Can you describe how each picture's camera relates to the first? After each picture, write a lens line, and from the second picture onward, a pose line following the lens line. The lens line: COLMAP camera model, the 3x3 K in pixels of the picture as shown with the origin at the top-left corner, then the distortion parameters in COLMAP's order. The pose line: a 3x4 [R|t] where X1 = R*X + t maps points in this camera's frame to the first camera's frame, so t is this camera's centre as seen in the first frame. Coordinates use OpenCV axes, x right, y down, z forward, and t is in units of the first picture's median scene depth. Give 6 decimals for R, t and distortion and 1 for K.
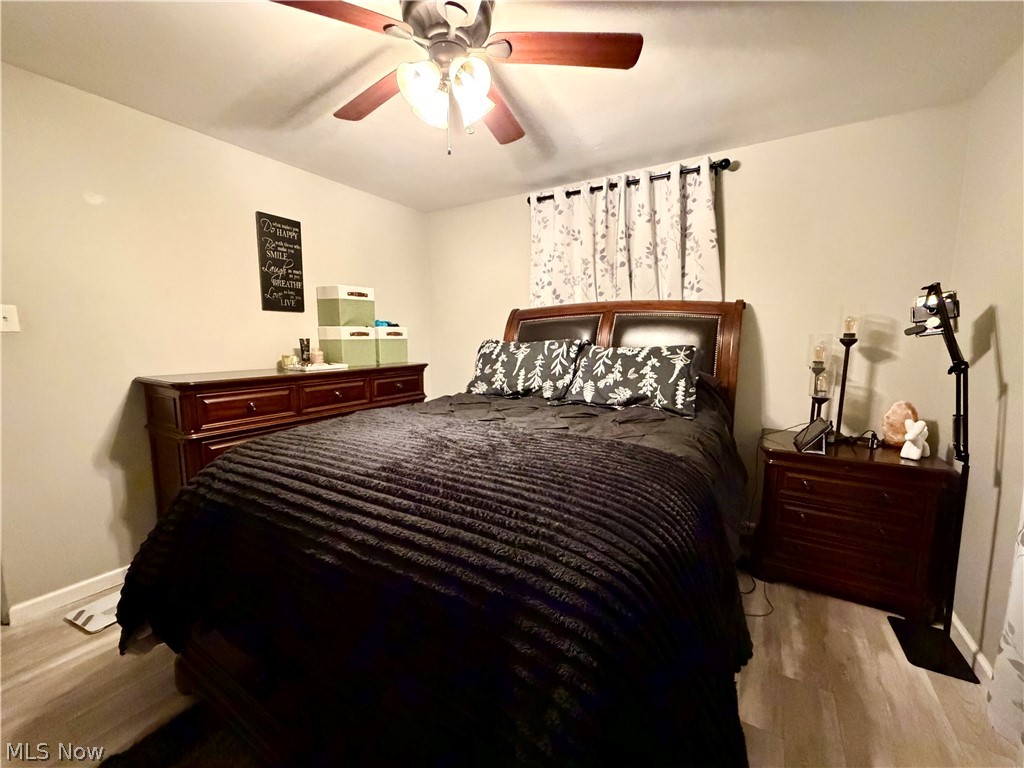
lens RADIAL K [[406.1, 0, 512.2], [0, 406.1, 383.0], [0, 0, 1]] dist [-0.000934, -0.000181]
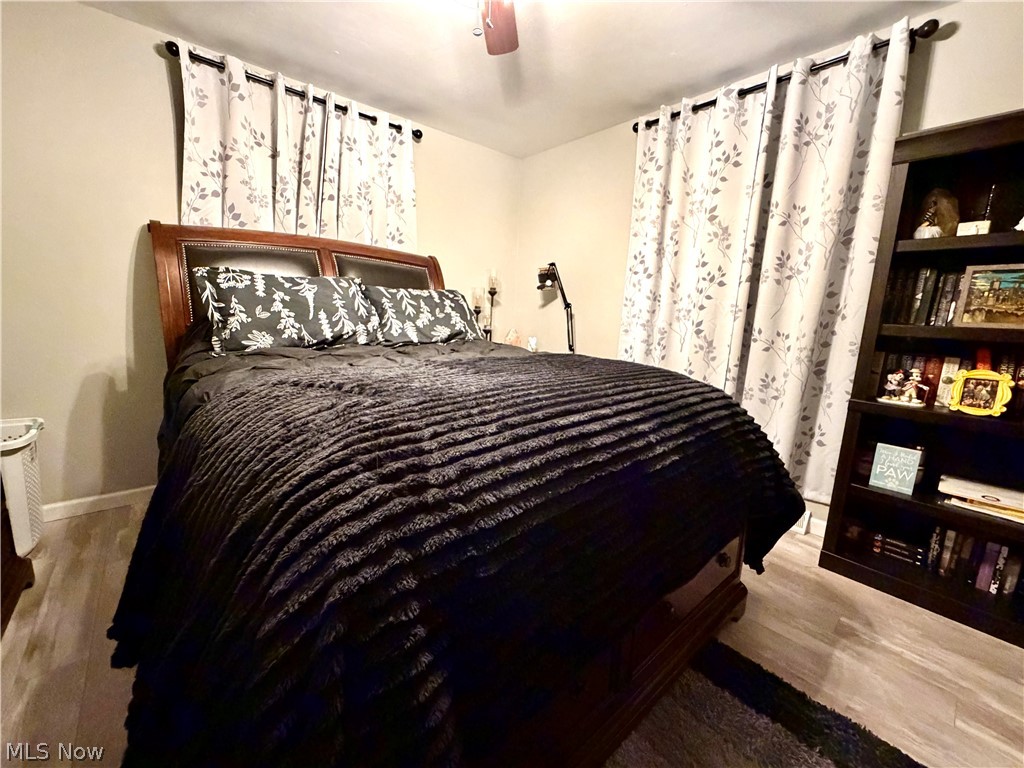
lens RADIAL K [[406.1, 0, 509.4], [0, 406.1, 384.8], [0, 0, 1]] dist [-0.000934, -0.000181]
pose [[0.295510, -0.166760, 0.940673, -0.627664], [0.071407, 0.985748, 0.152319, 0.012785], [-0.952667, 0.022159, 0.303206, 0.415005]]
